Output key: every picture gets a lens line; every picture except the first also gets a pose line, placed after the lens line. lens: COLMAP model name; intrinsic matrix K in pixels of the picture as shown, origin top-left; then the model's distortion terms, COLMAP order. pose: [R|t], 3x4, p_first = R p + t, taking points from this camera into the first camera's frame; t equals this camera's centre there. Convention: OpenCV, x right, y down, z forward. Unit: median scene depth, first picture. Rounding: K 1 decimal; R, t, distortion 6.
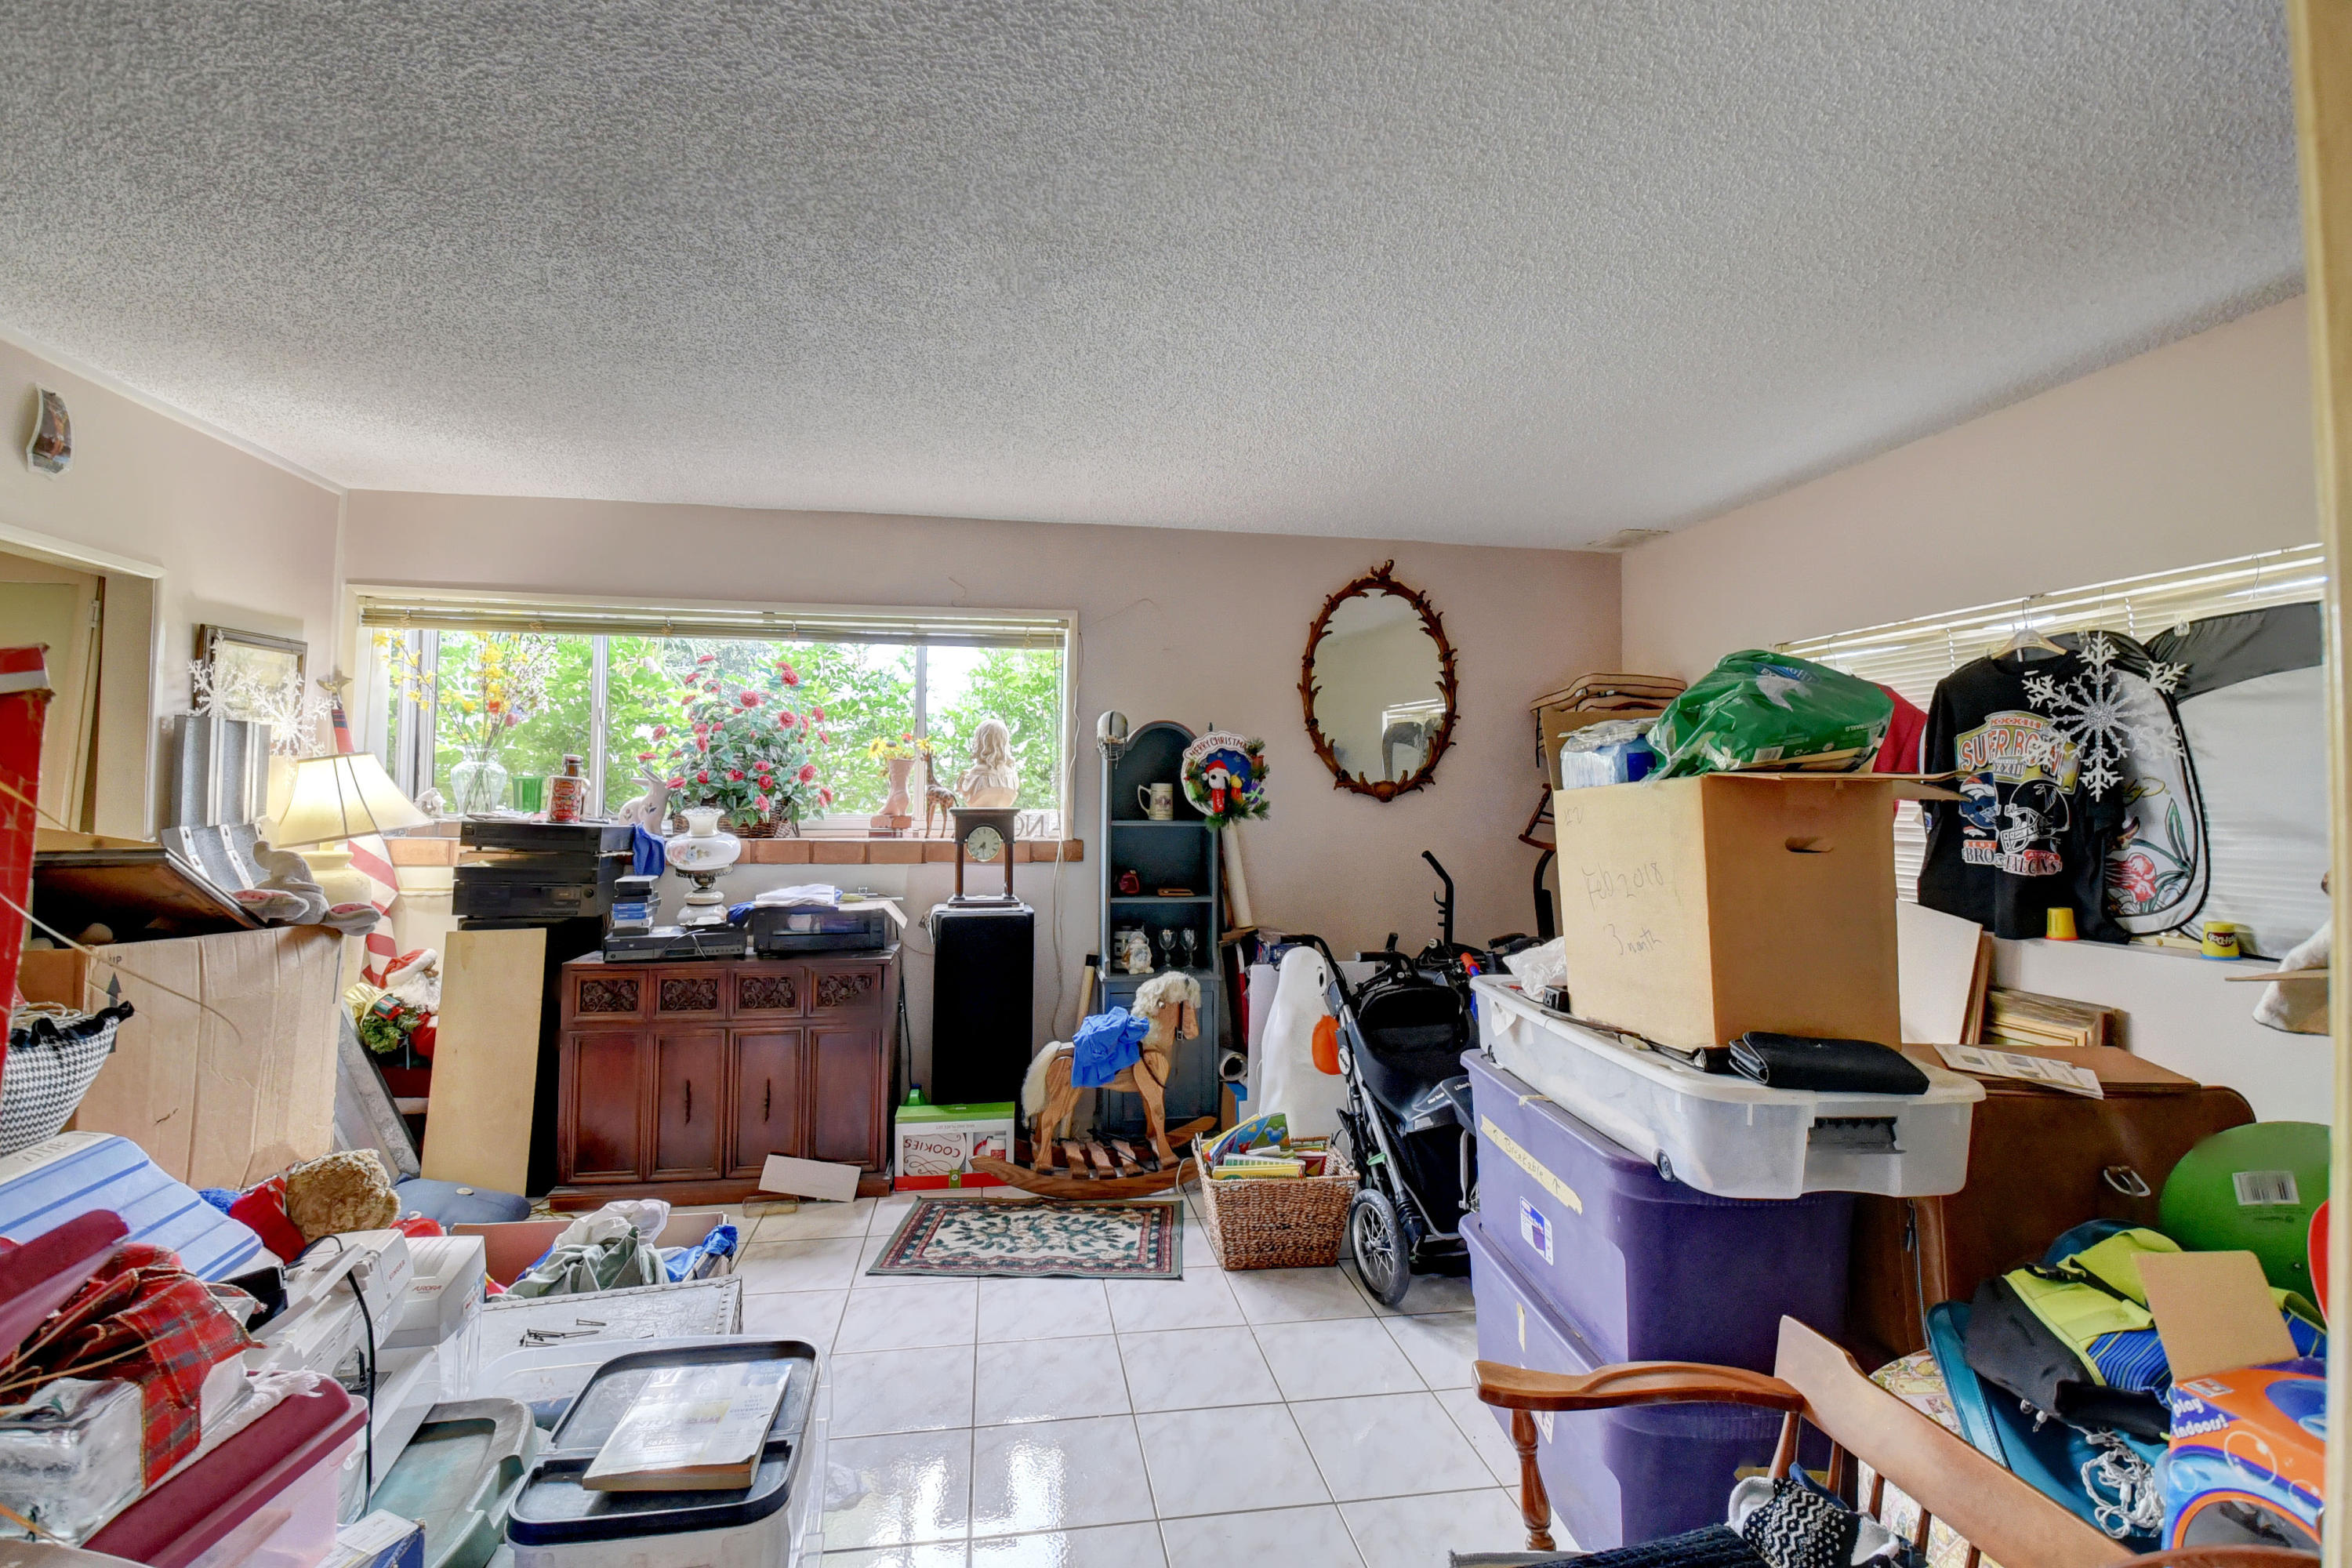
lens RADIAL K [[1031.7, 0, 1165.5], [0, 1031.7, 775.0], [0, 0, 1]] dist [-0.001685, -0.013142]
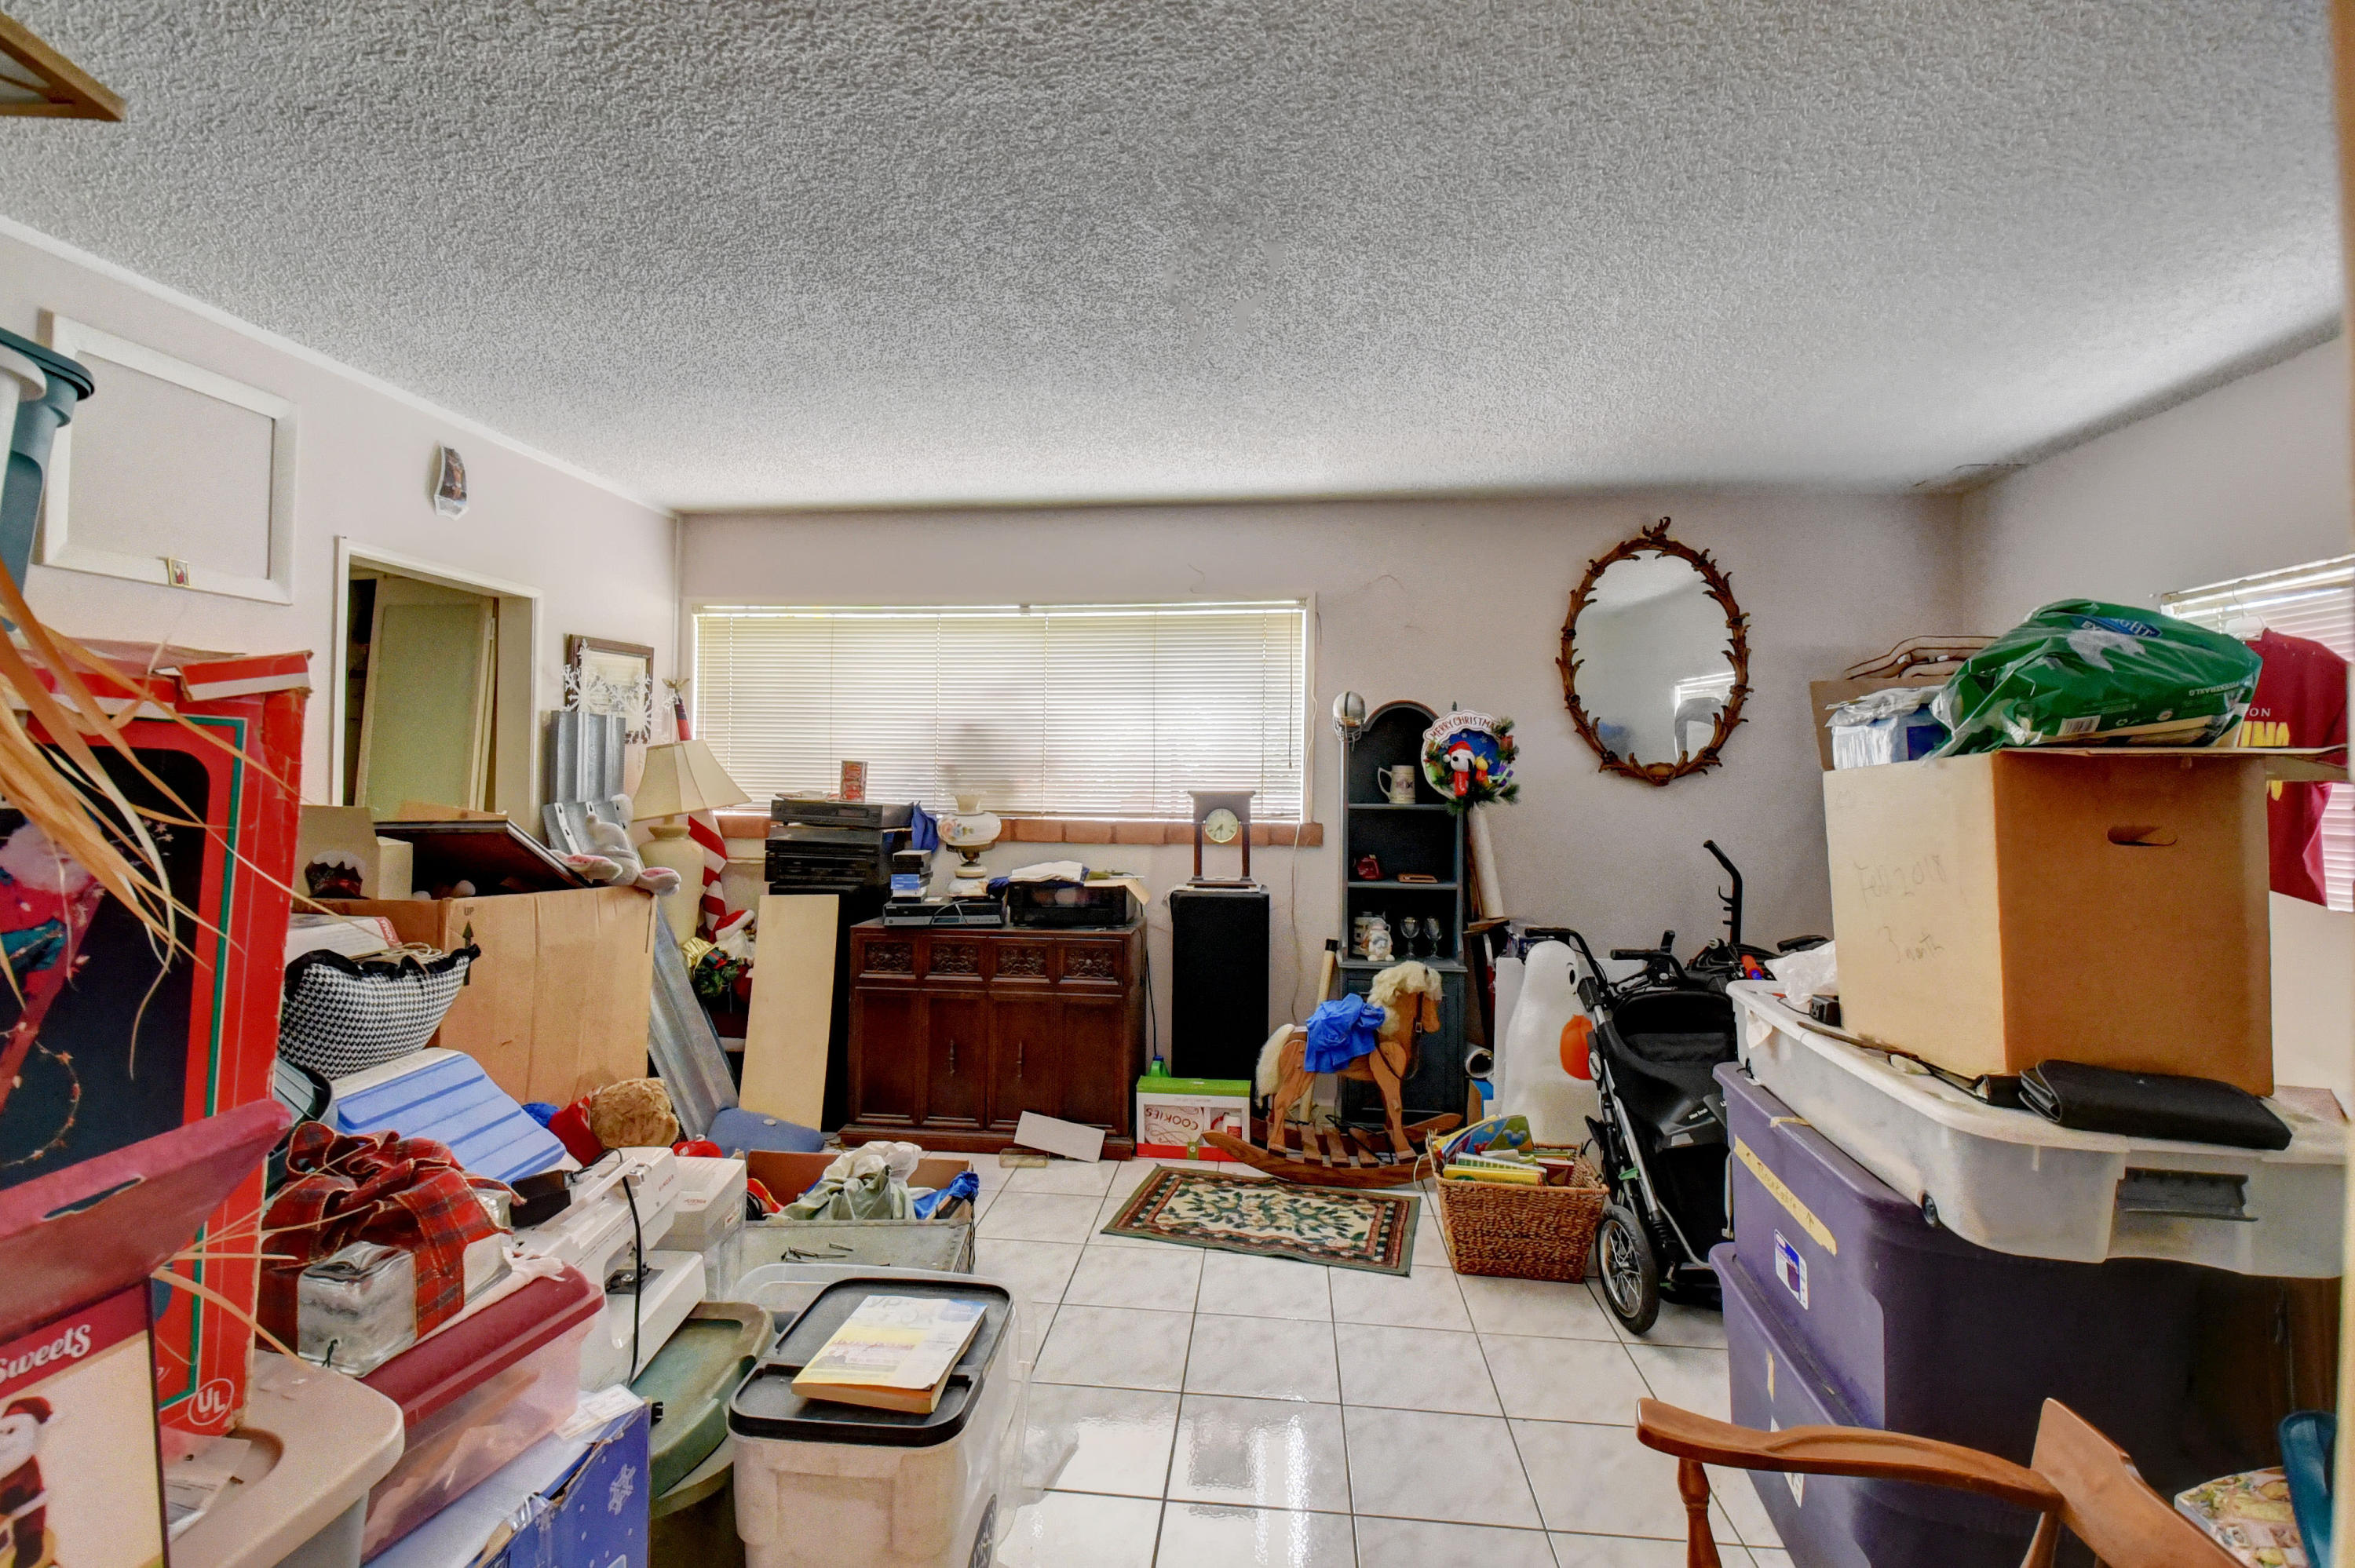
lens RADIAL K [[1032.9, 0, 1174.0], [0, 1032.9, 775.4], [0, 0, 1]] dist [-0.001685, -0.013142]
pose [[0.964706, -0.000256, -0.263330, 0.072081], [0.004506, 0.999869, 0.015537, 0.002551], [0.263291, -0.016175, 0.964581, 0.015499]]
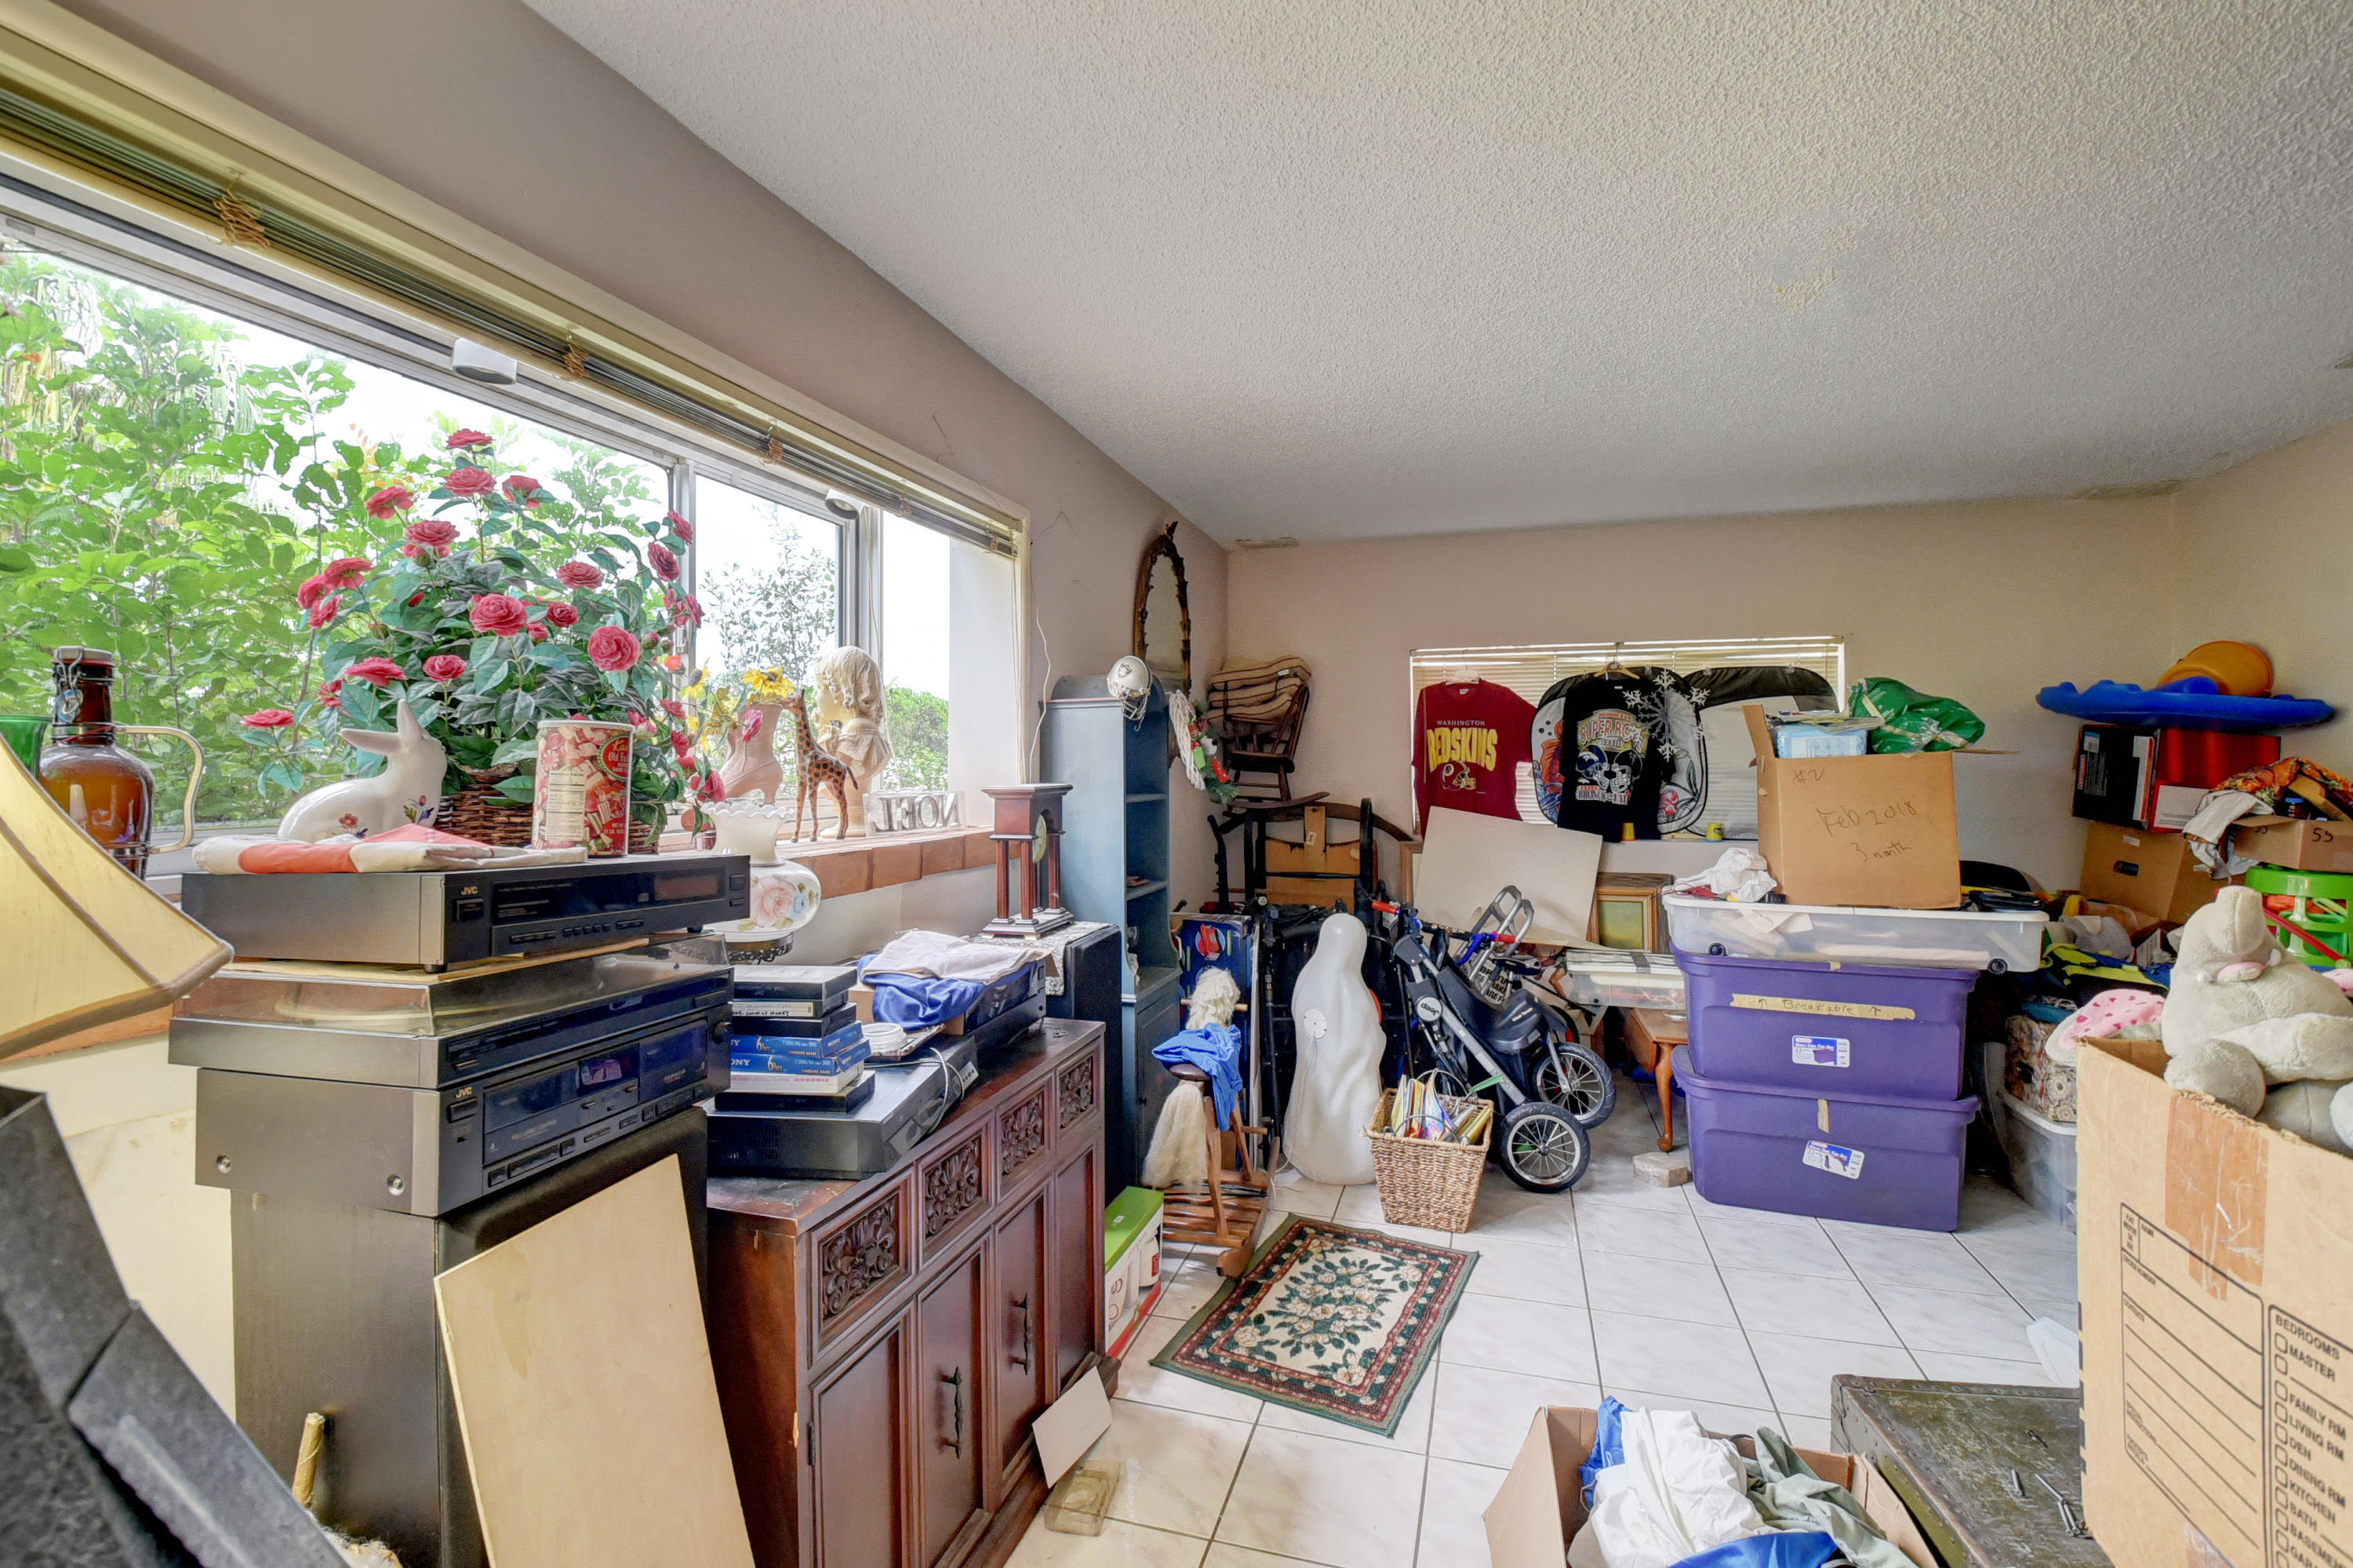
lens RADIAL K [[1032.2, 0, 1180.5], [0, 1032.2, 763.3], [0, 0, 1]] dist [-0.001685, -0.013142]
pose [[0.463345, -0.010879, 0.886111, -1.211836], [-0.011672, 0.999763, 0.018377, 0.005211], [-0.886101, -0.018857, 0.463108, 0.991277]]
